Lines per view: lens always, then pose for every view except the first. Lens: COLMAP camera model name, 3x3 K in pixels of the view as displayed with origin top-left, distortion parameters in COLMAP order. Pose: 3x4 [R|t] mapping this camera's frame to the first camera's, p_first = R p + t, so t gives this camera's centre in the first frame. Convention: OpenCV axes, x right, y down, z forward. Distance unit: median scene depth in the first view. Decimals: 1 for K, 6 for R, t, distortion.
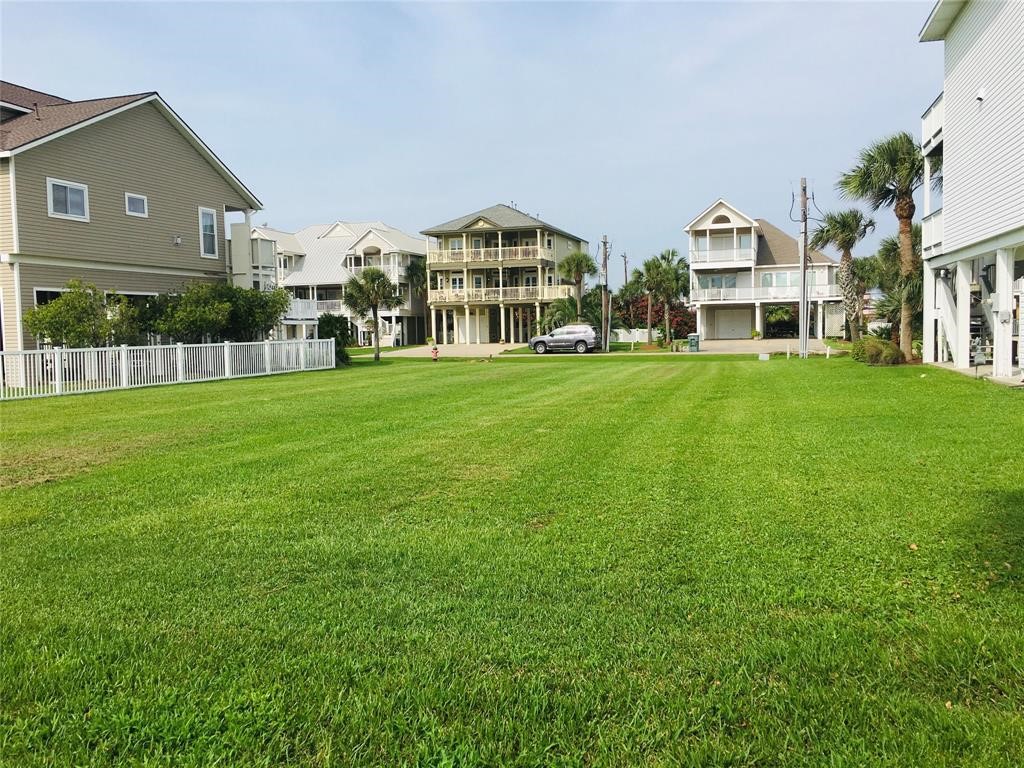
lens RADIAL K [[868.6, 0, 506.6], [0, 868.6, 382.5], [0, 0, 1]] dist [0.019214, 0.004107]
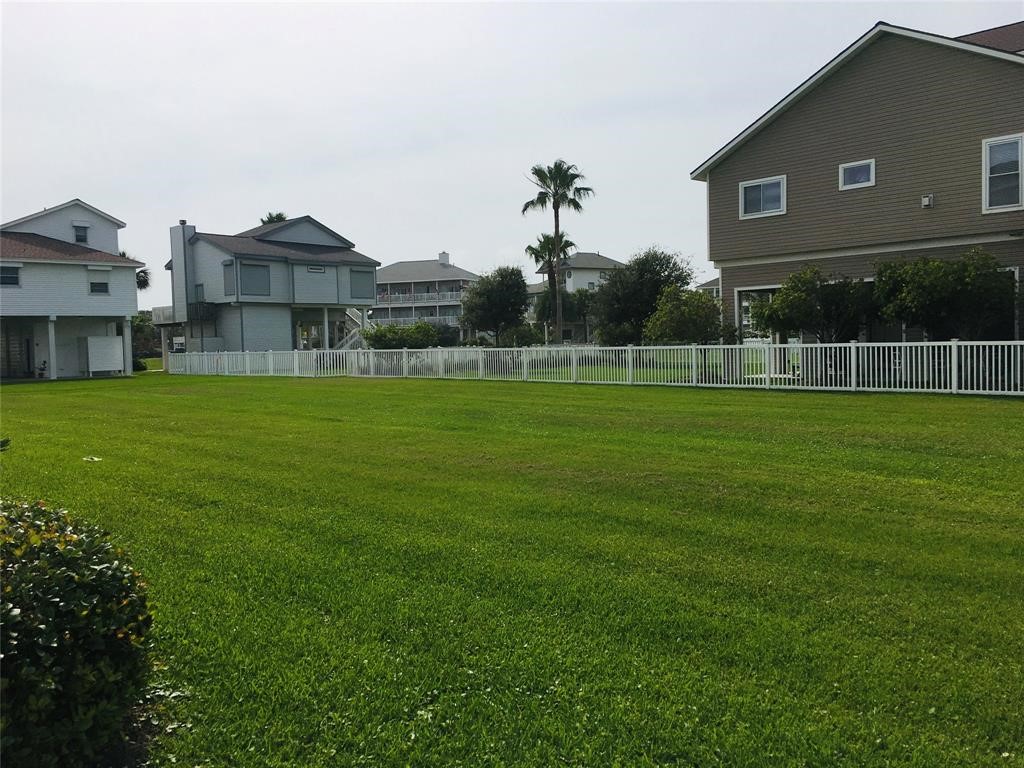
lens RADIAL K [[868.6, 0, 506.4], [0, 868.6, 382.5], [0, 0, 1]] dist [0.019214, 0.004107]
pose [[-0.484048, 0.077510, -0.871602, 0.144215], [-0.018591, 0.994933, 0.098802, -0.024407], [0.874844, 0.064029, -0.480154, 0.335026]]
